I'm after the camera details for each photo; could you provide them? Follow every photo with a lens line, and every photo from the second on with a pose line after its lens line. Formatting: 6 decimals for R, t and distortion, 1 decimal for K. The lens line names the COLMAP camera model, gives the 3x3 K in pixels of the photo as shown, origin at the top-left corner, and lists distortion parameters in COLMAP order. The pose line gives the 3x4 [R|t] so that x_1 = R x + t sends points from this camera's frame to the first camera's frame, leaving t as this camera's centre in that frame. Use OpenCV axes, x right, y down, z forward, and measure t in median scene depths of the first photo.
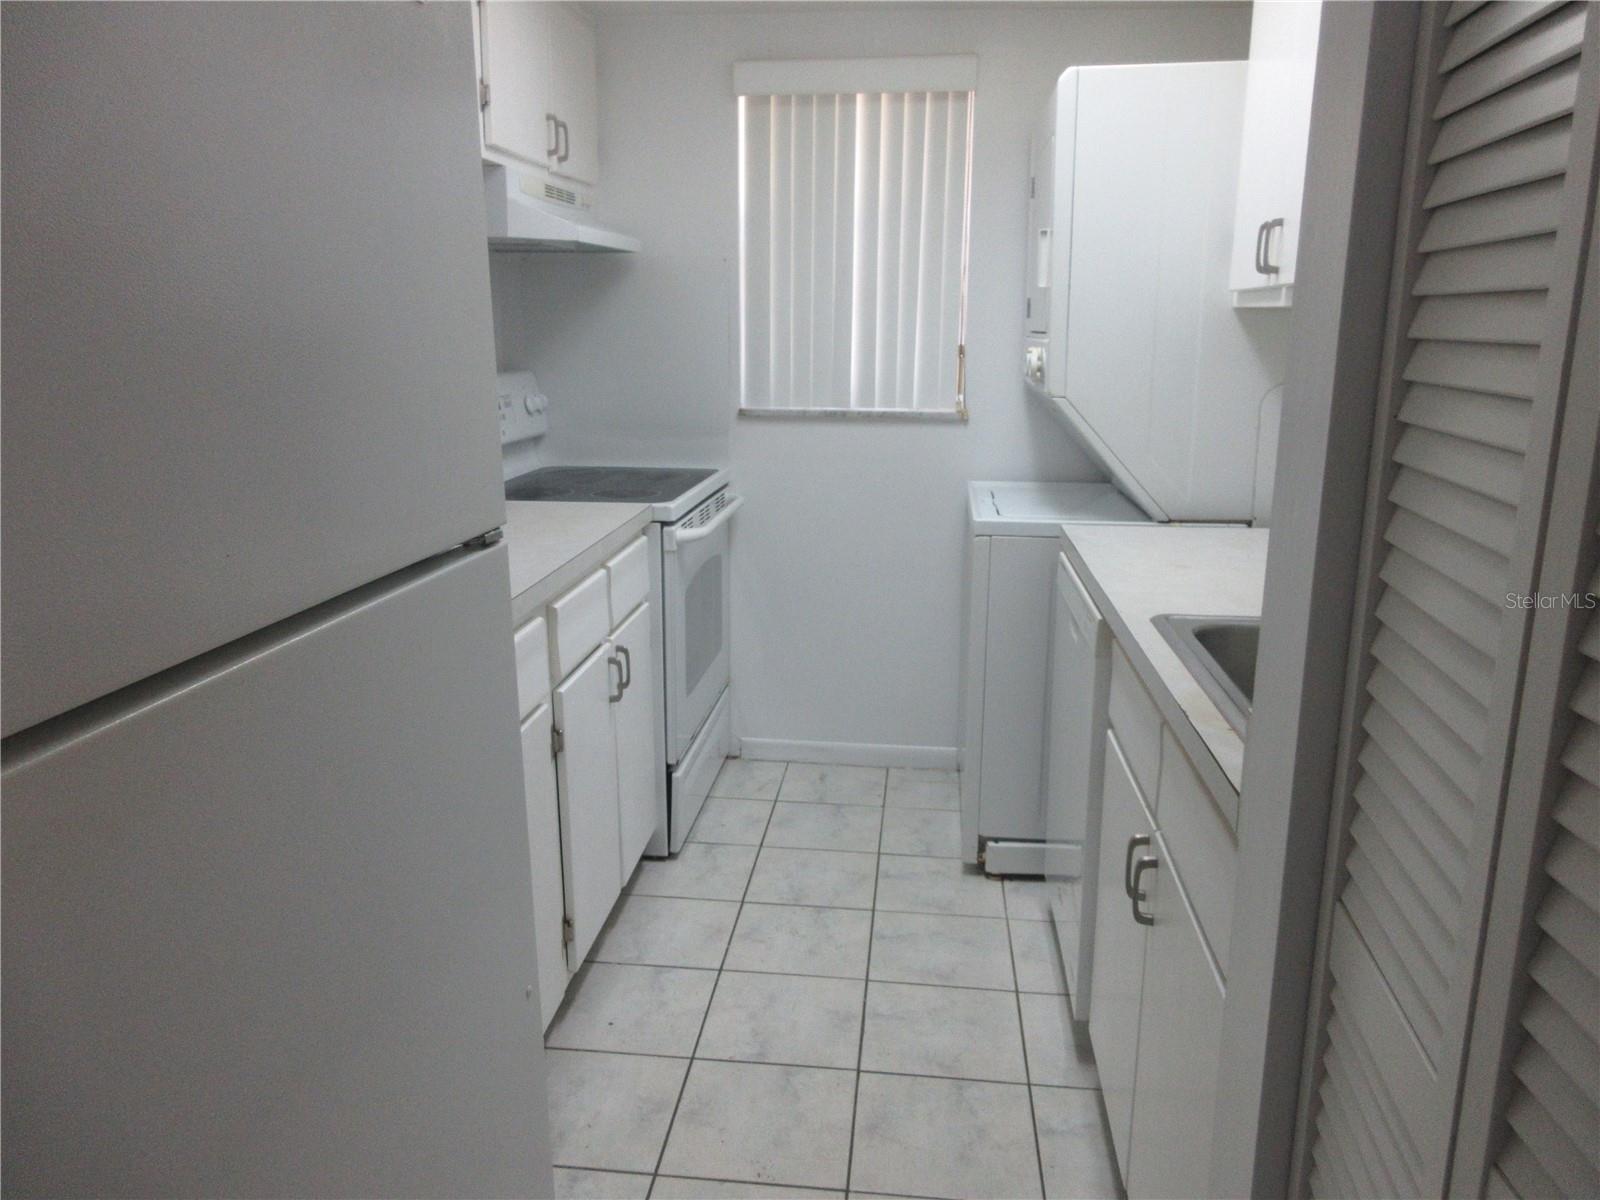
lens RADIAL K [[1181.5, 0, 792.9], [0, 1181.5, 618.5], [0, 0, 1]] dist [-0.003748, 0.008107]
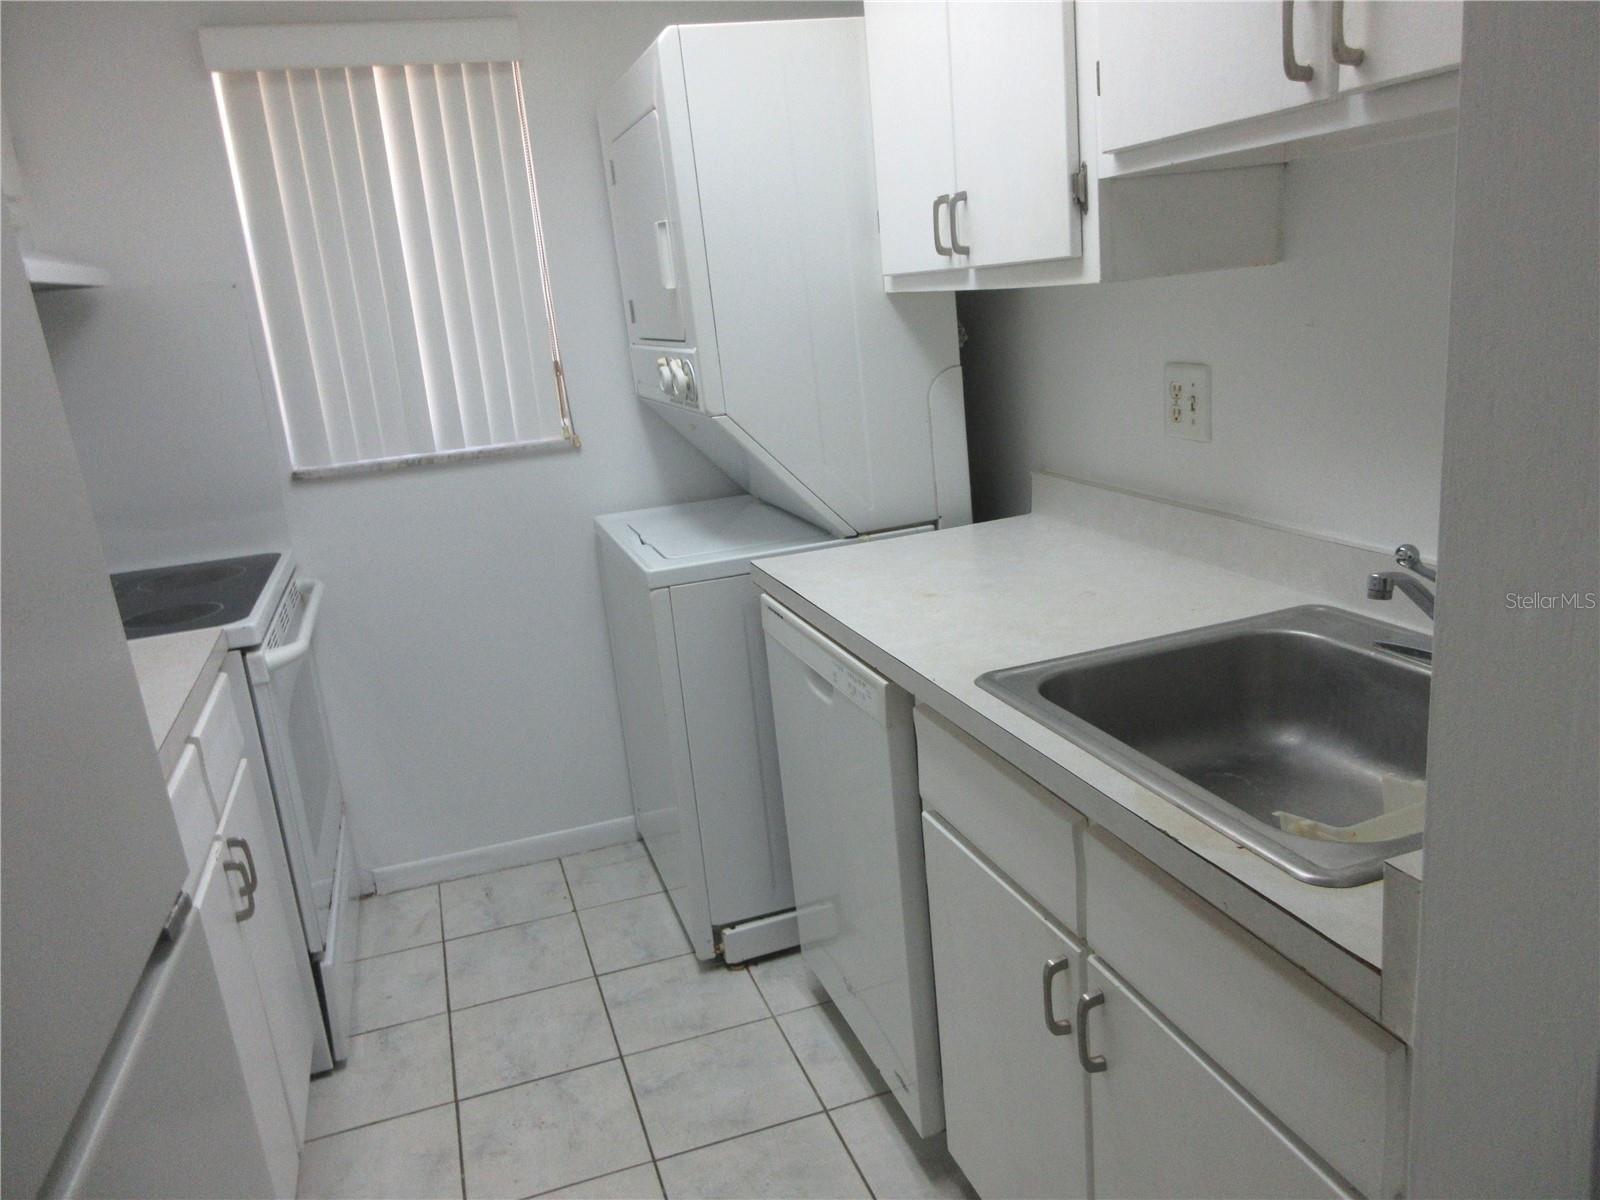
lens RADIAL K [[1181.5, 0, 792.9], [0, 1181.5, 618.5], [0, 0, 1]] dist [-0.003748, 0.008107]
pose [[0.902847, -0.195511, 0.382940, -0.076256], [0.190915, 0.980313, 0.050385, -0.068996], [-0.385252, 0.027619, 0.922398, 0.176206]]
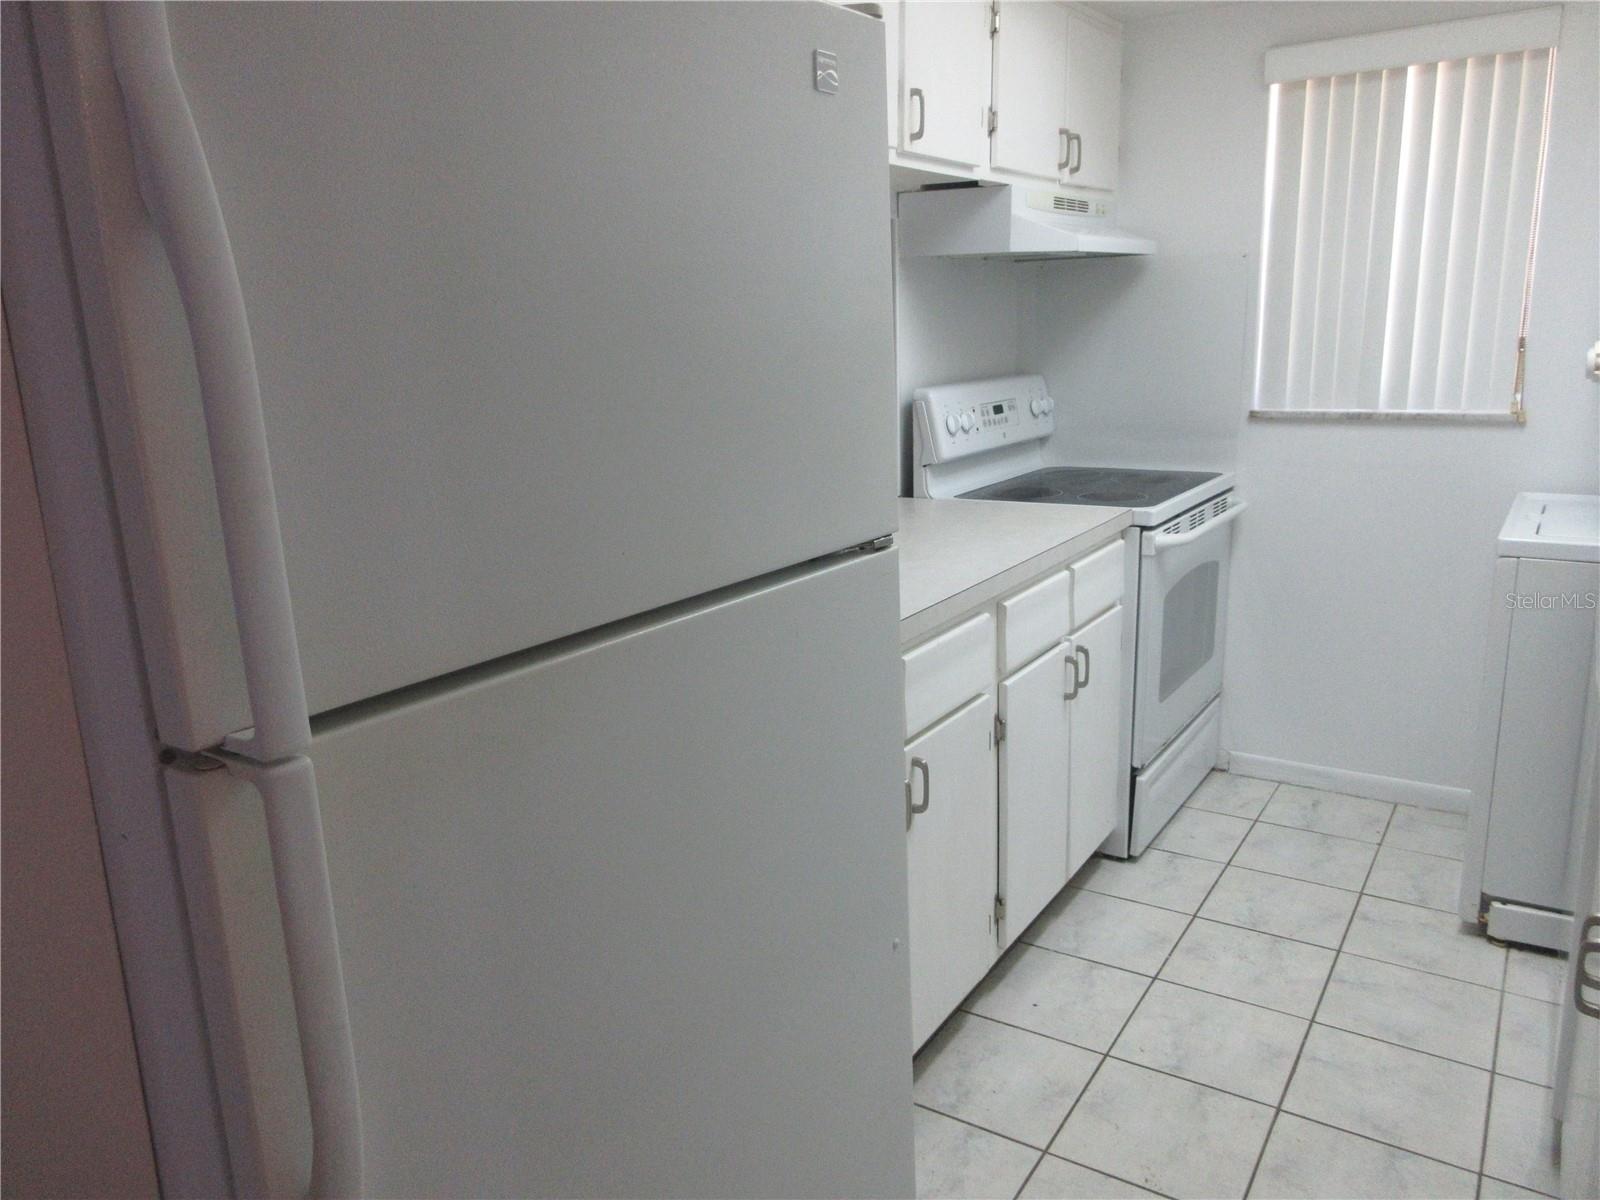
lens RADIAL K [[1174.1, 0, 792.5], [0, 1174.1, 619.3], [0, 0, 1]] dist [0.001420, -0.008609]
pose [[0.891528, 0.075516, -0.446626, 0.073967], [-0.071415, 0.997107, 0.026039, -0.007496], [0.447300, 0.008682, 0.894342, -0.023630]]
